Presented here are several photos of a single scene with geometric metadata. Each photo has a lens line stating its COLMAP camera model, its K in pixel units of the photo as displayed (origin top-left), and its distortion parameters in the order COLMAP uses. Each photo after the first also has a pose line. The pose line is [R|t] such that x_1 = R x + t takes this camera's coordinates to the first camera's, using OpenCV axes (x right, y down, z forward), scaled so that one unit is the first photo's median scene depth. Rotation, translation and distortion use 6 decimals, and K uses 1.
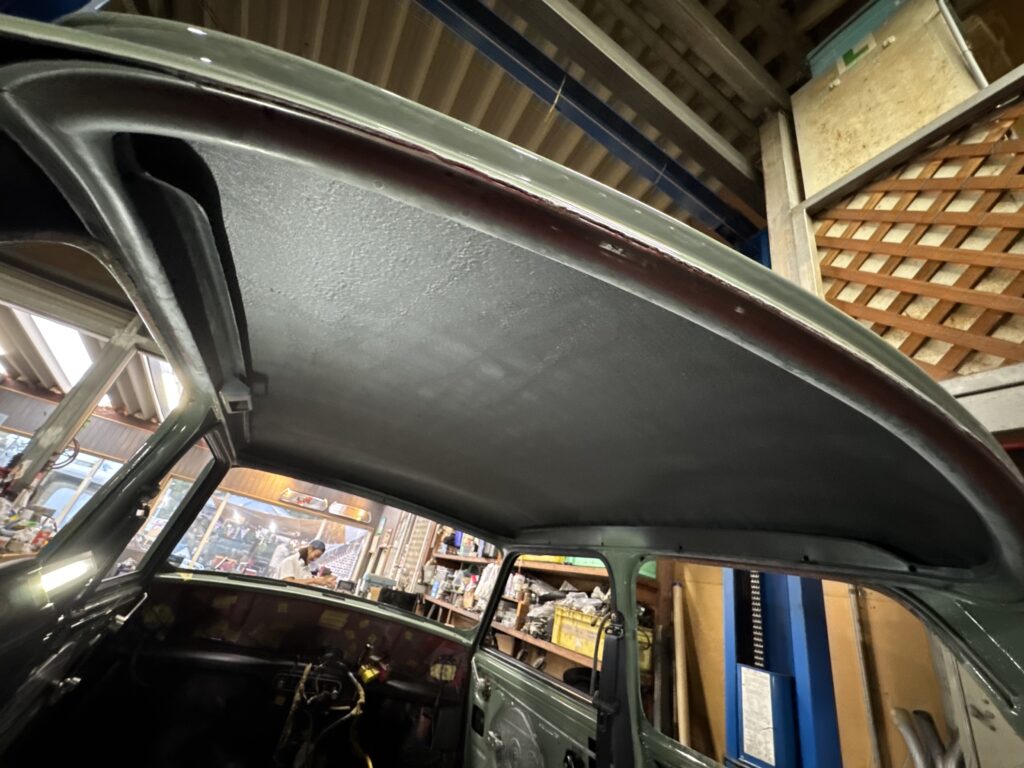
lens RADIAL K [[412.4, 0, 513.7], [0, 412.4, 382.7], [0, 0, 1]] dist [-0.000490, -0.000030]
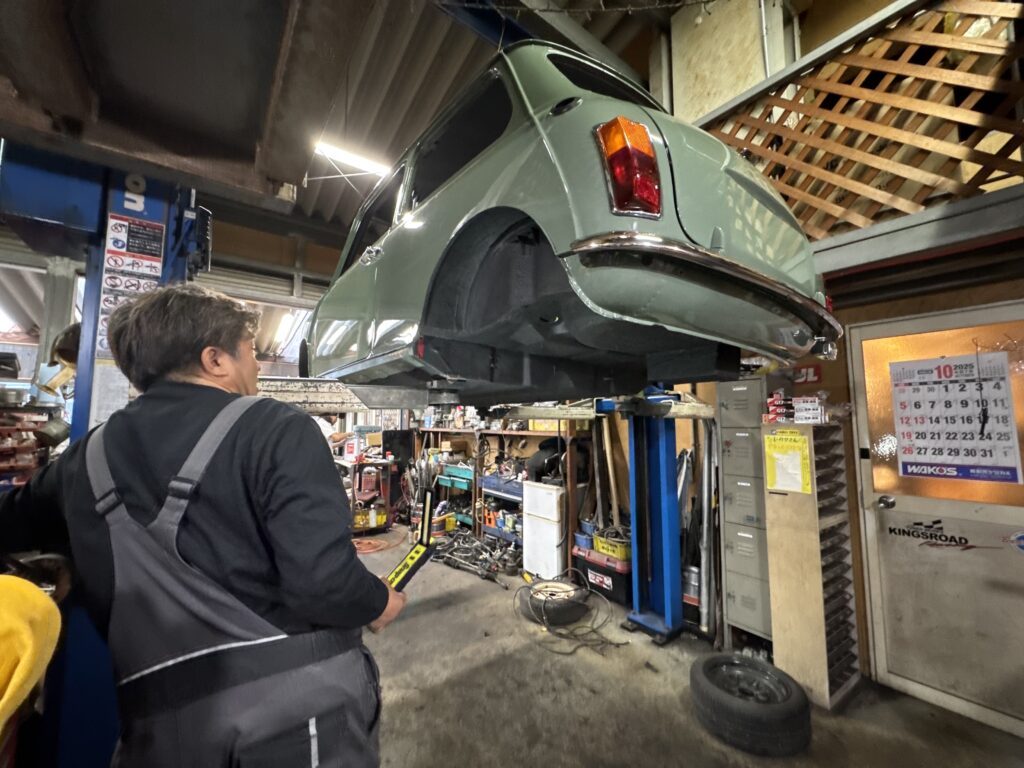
lens RADIAL K [[412.4, 0, 507.8], [0, 412.4, 383.2], [0, 0, 1]] dist [-0.000490, -0.000030]
pose [[0.970186, -0.198209, 0.139473, -0.152088], [0.129072, 0.909629, 0.394862, -0.158887], [-0.205134, -0.365088, 0.908092, -0.324766]]
